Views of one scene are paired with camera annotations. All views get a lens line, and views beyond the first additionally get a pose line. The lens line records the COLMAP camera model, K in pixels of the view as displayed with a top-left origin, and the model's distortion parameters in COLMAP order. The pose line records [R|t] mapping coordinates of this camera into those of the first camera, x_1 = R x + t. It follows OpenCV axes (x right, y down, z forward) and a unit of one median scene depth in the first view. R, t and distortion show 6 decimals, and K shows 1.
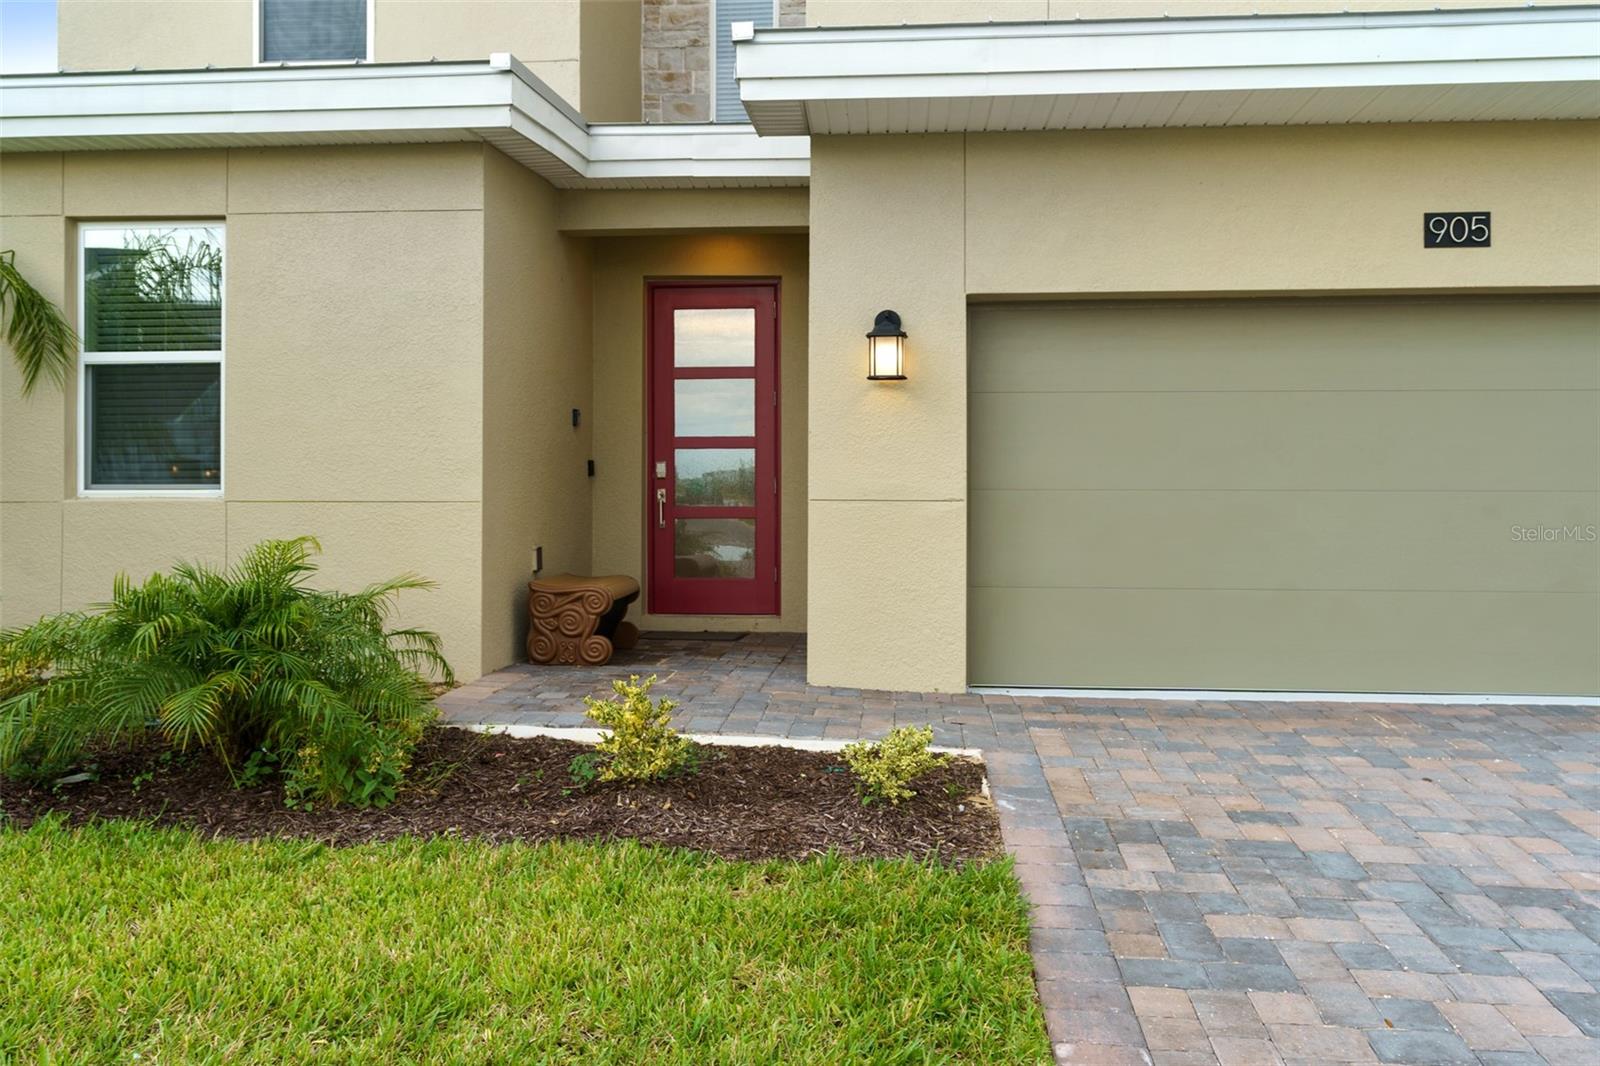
lens RADIAL K [[1198.6, 0, 803.0], [0, 1198.6, 528.1], [0, 0, 1]] dist [0.013356, -0.008901]
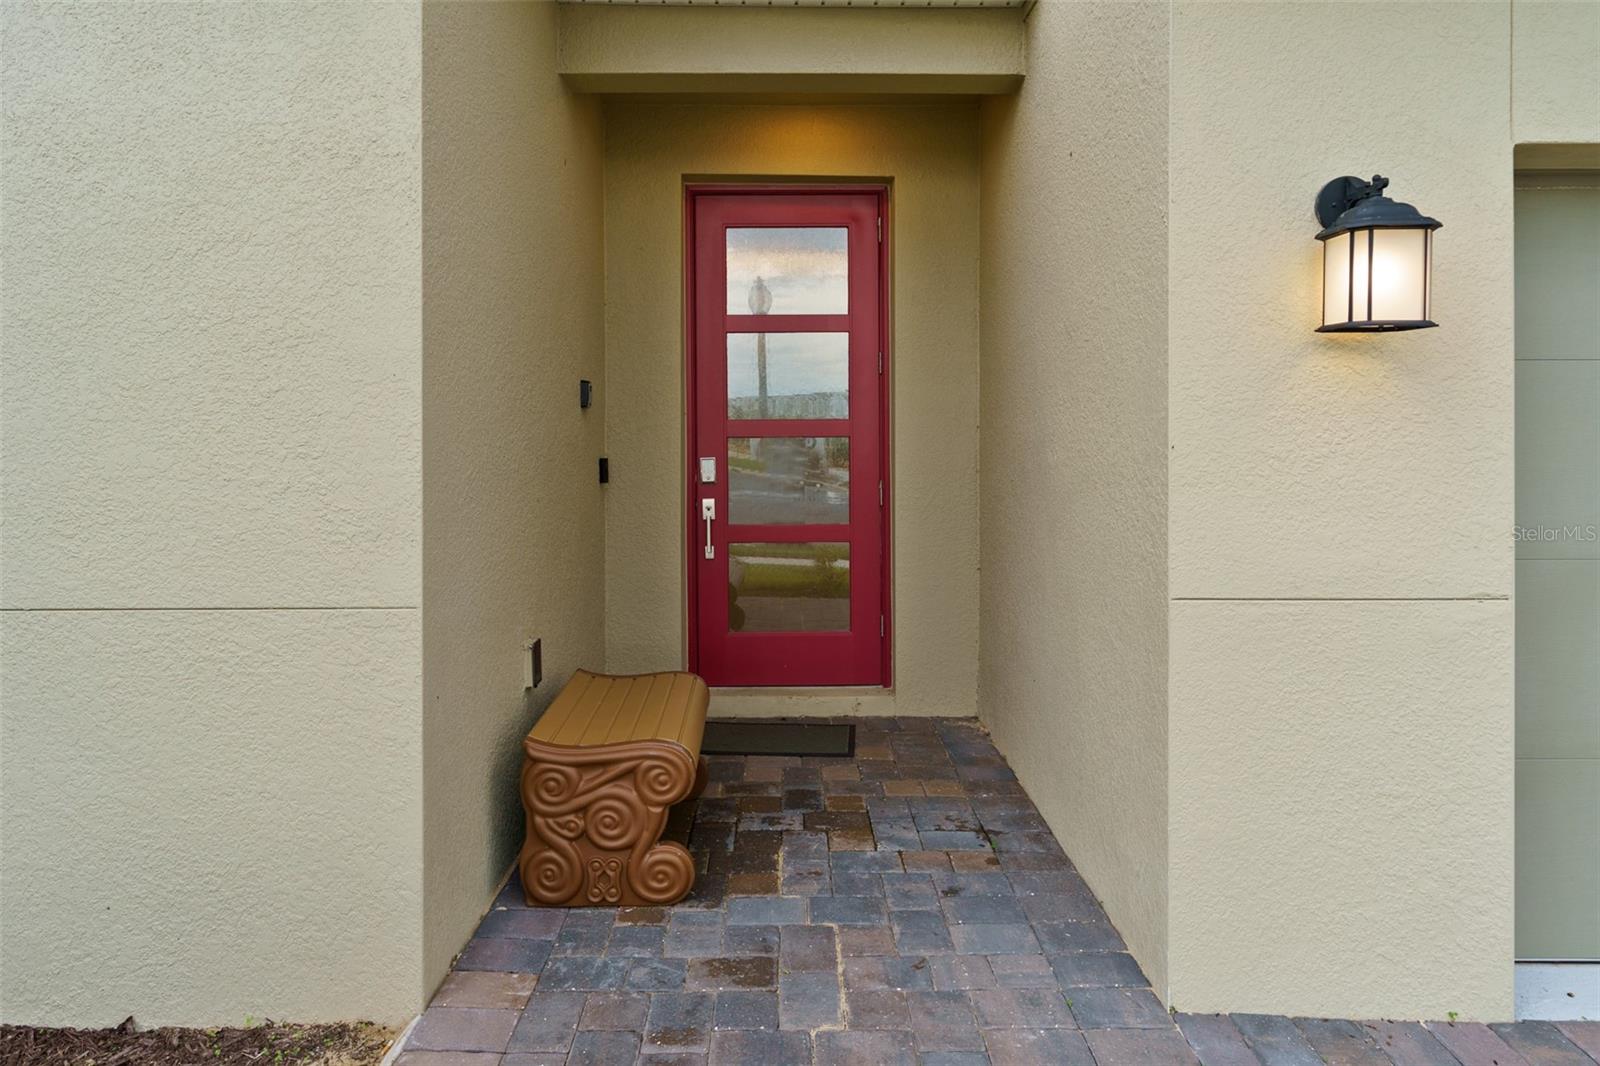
lens RADIAL K [[955.5, 0, 784.9], [0, 955.5, 462.9], [0, 0, 1]] dist [-0.005404, 0.000926]
pose [[0.996384, -0.006028, 0.084756, -0.159280], [0.005538, 0.999967, 0.006009, -0.073058], [-0.084789, -0.005518, 0.996384, 0.620415]]
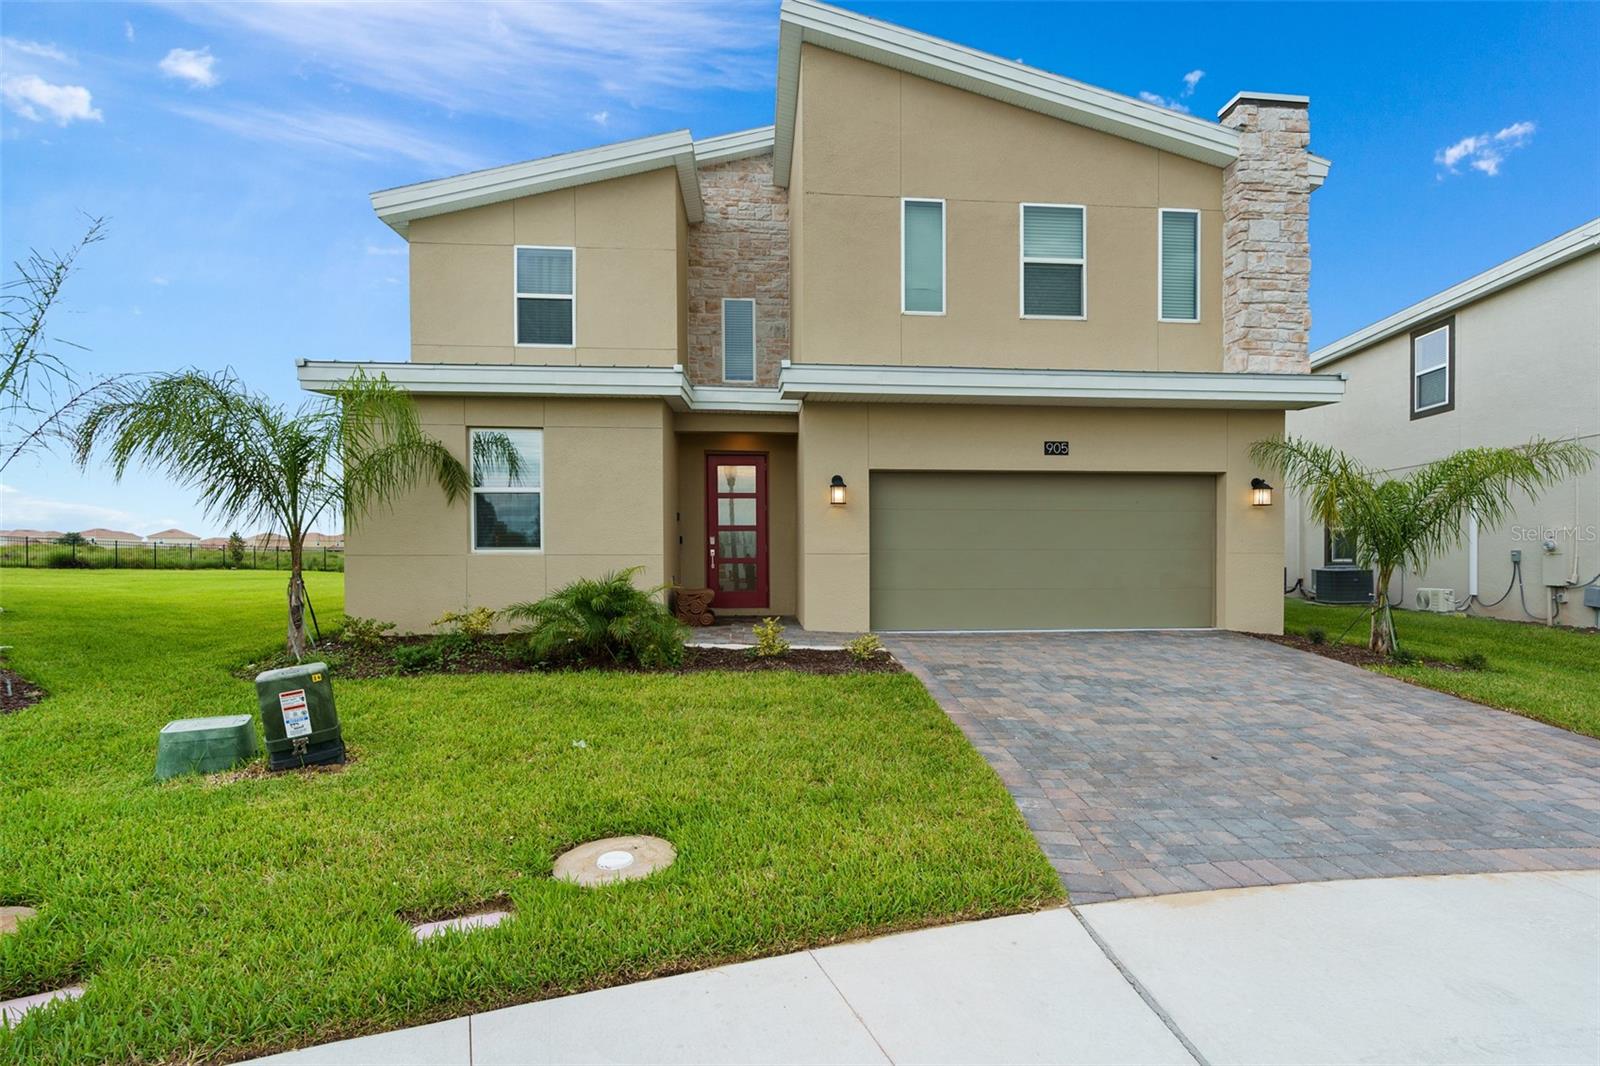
lens RADIAL K [[749.9, 0, 803.4], [0, 749.9, 588.4], [0, 0, 1]] dist [-0.007192, 0.002747]
pose [[0.988103, -0.008297, 0.153572, -0.216171], [0.005780, 0.999842, 0.016826, 0.019566], [-0.153688, -0.015738, 0.987994, -0.455736]]
